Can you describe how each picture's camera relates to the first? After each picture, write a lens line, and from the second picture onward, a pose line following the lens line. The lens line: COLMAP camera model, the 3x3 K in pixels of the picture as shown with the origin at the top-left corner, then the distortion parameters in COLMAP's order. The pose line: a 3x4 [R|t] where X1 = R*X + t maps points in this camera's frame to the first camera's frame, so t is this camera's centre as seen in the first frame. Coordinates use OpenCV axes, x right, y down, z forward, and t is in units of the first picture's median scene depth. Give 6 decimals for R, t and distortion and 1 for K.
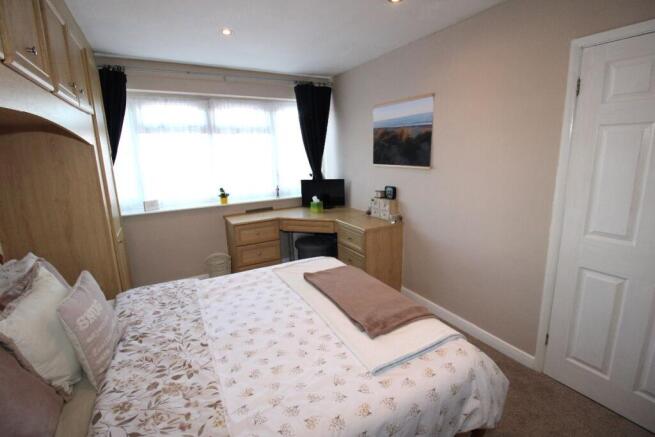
lens RADIAL K [[305.0, 0, 326.8], [0, 305.0, 209.5], [0, 0, 1]] dist [-0.017195, -0.000112]
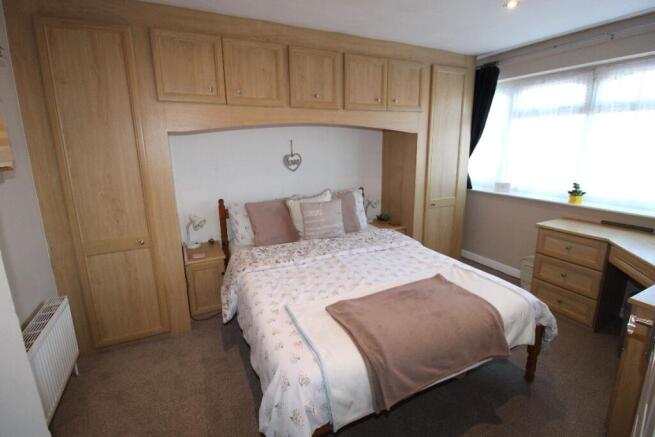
lens RADIAL K [[305.0, 0, 326.8], [0, 305.0, 209.5], [0, 0, 1]] dist [-0.017195, -0.000112]
pose [[-0.056108, 0.238977, -0.969403, 0.637193], [-0.174917, 0.953563, 0.245196, -0.115076], [0.982983, 0.183323, -0.011702, 0.521102]]
